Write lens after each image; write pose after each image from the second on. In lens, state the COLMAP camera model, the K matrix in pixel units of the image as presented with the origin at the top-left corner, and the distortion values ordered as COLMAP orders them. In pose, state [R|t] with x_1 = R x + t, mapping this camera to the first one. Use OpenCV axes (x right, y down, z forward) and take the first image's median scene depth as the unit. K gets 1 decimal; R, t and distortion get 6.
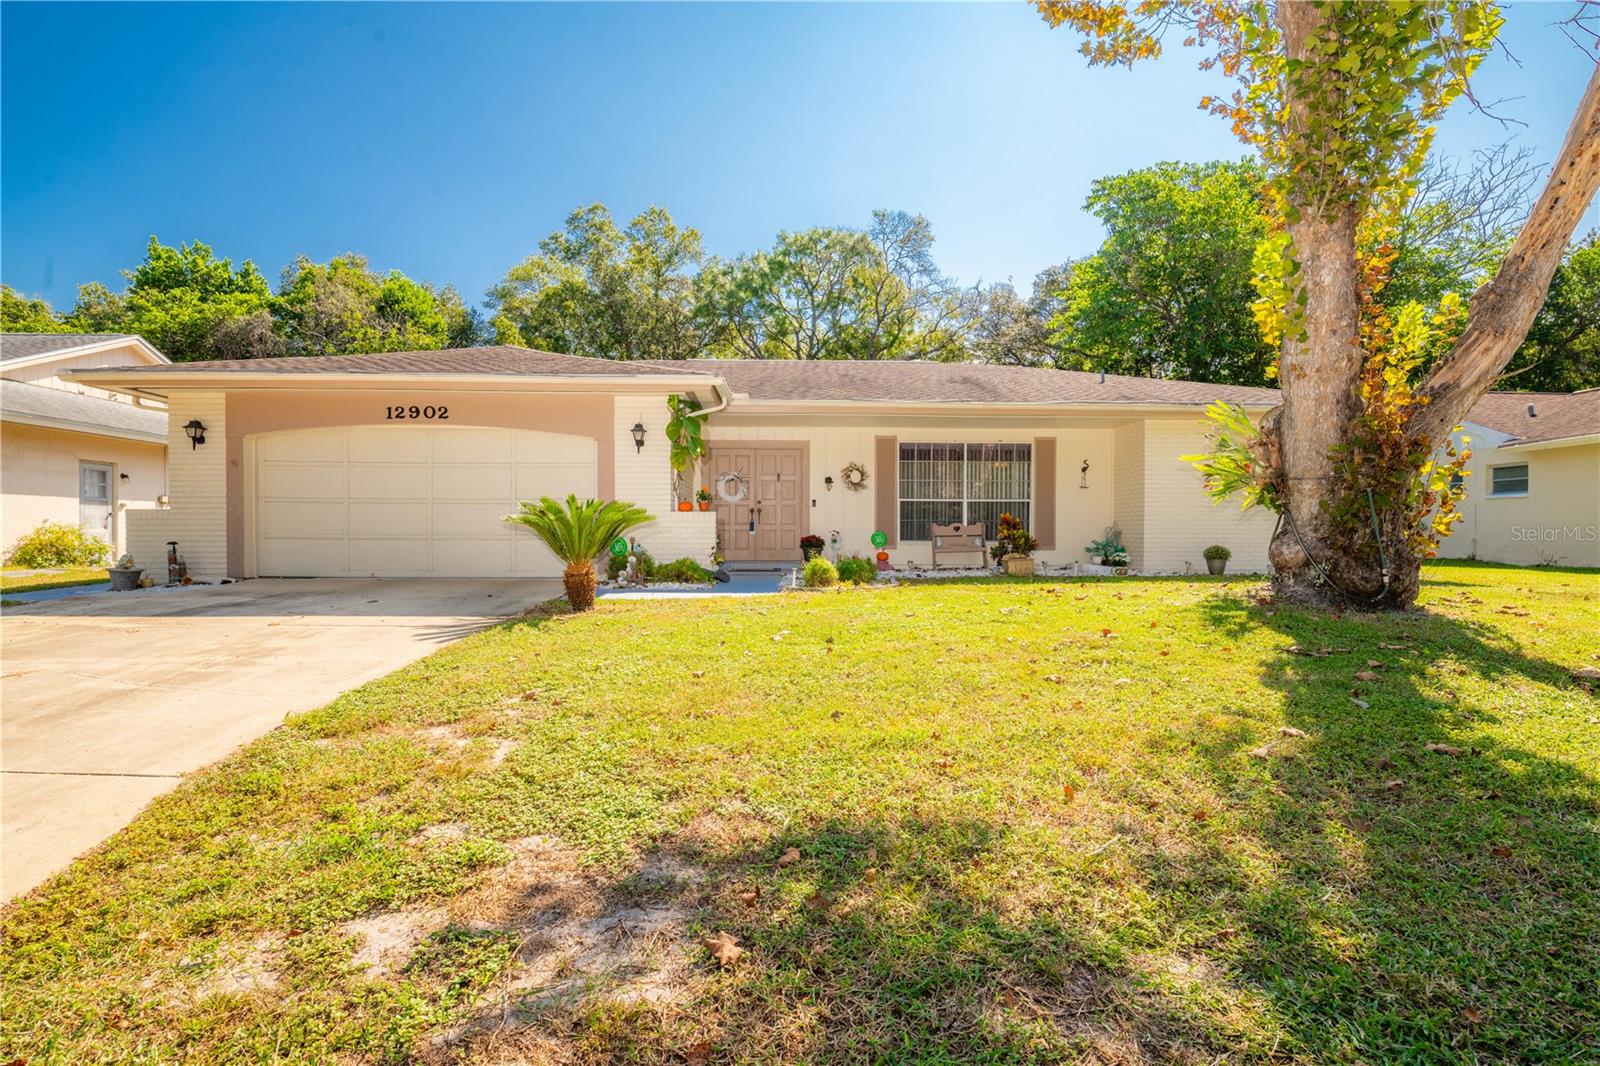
lens RADIAL K [[748.5, 0, 802.5], [0, 748.5, 538.6], [0, 0, 1]] dist [0.001519, -0.000318]
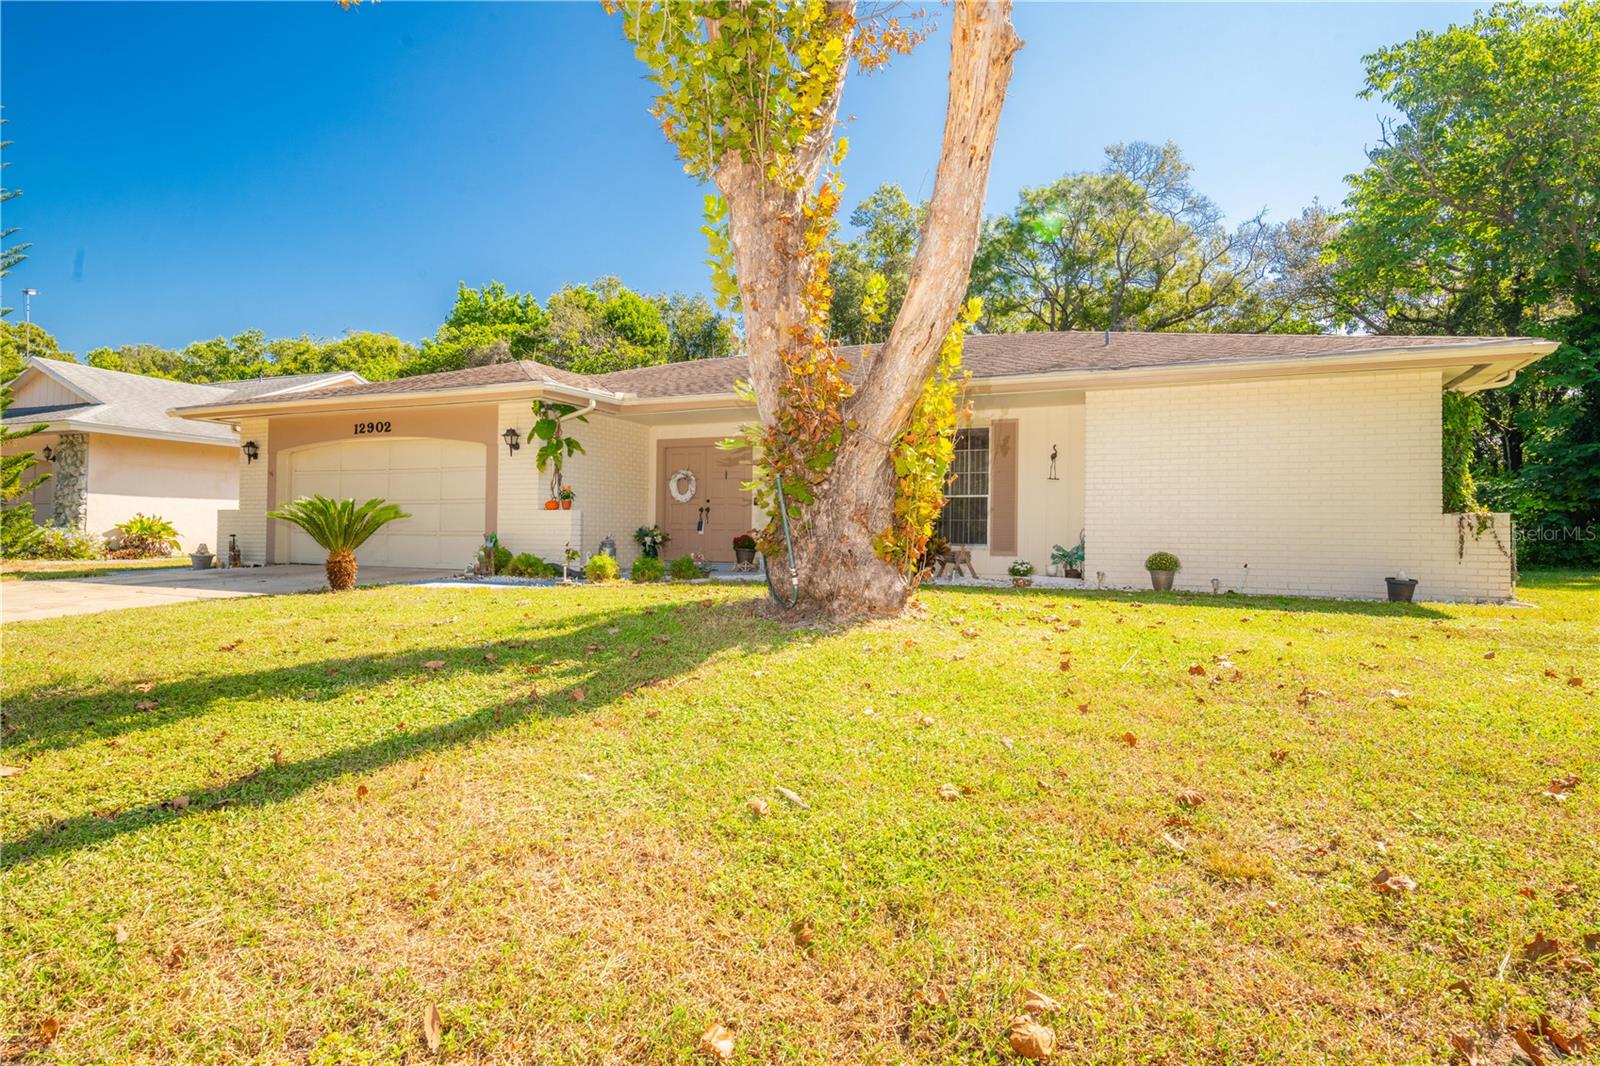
lens RADIAL K [[849.0, 0, 799.9], [0, 849.0, 526.6], [0, 0, 1]] dist [0.007689, 0.000119]
pose [[0.903236, 0.004128, -0.429124, 0.533065], [-0.014239, 0.999691, -0.020356, 0.005410], [0.428908, 0.024497, 0.903016, 0.059561]]
